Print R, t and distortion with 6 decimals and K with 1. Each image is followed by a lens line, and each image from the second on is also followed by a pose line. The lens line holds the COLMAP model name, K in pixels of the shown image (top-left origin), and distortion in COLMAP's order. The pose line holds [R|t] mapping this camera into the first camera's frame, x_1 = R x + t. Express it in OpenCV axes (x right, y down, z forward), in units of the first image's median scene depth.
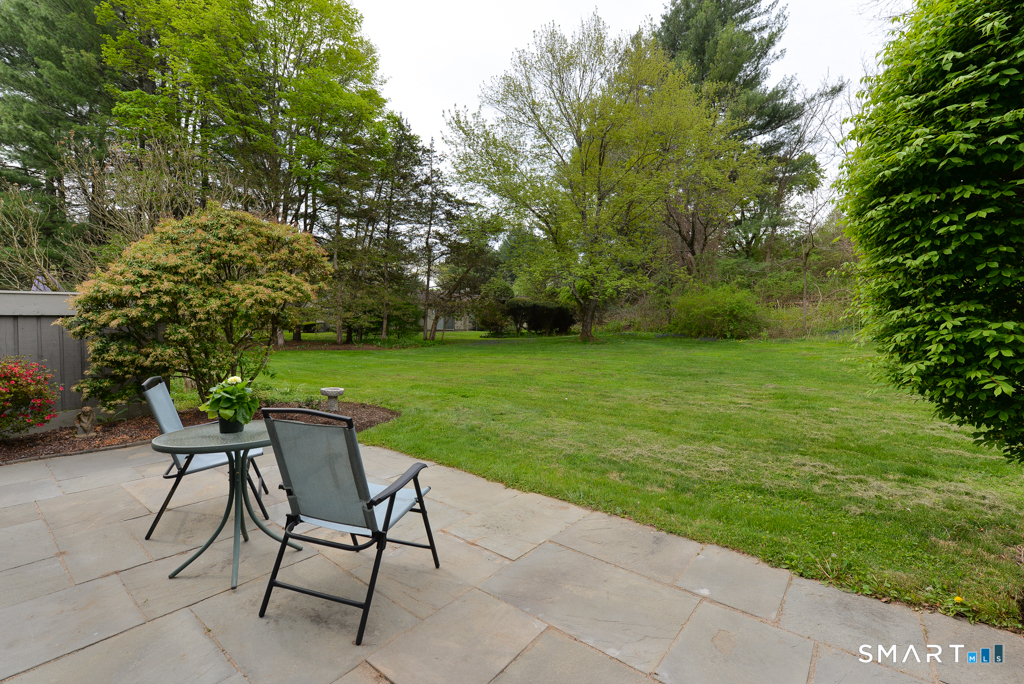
lens RADIAL K [[462.9, 0, 509.6], [0, 462.9, 341.0], [0, 0, 1]] dist [0.016577, -0.000524]
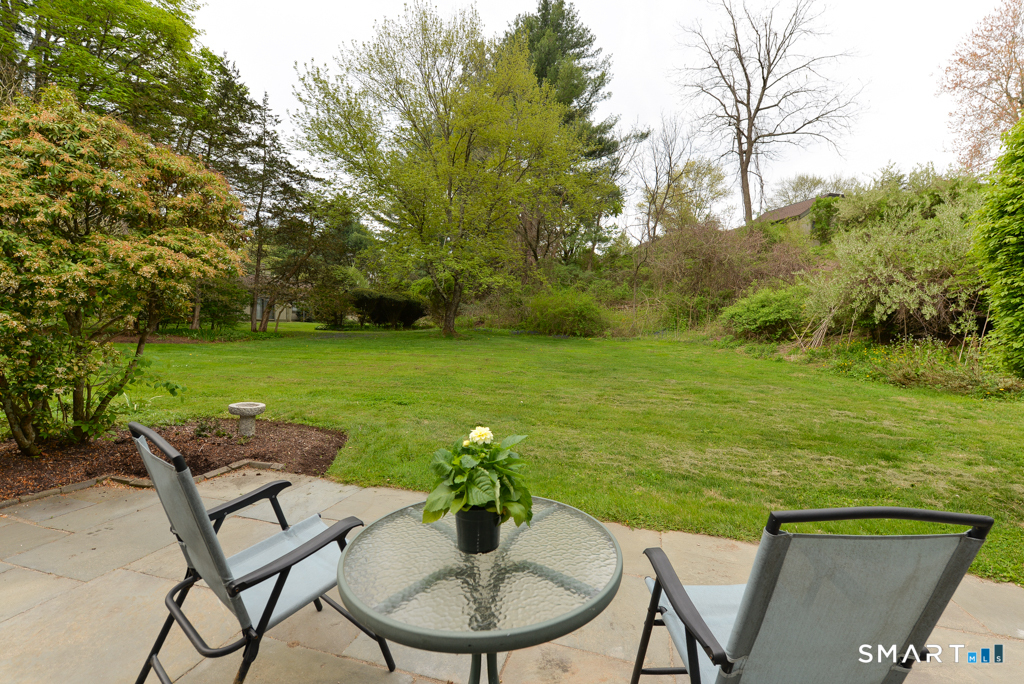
lens RADIAL K [[443.3, 0, 514.5], [0, 443.3, 344.2], [0, 0, 1]] dist [0.000420, -0.000830]
pose [[0.909718, 0.008993, 0.415130, -0.090869], [-0.018099, 0.999674, 0.018006, -0.002275], [-0.414833, -0.023894, 0.909584, 0.070112]]
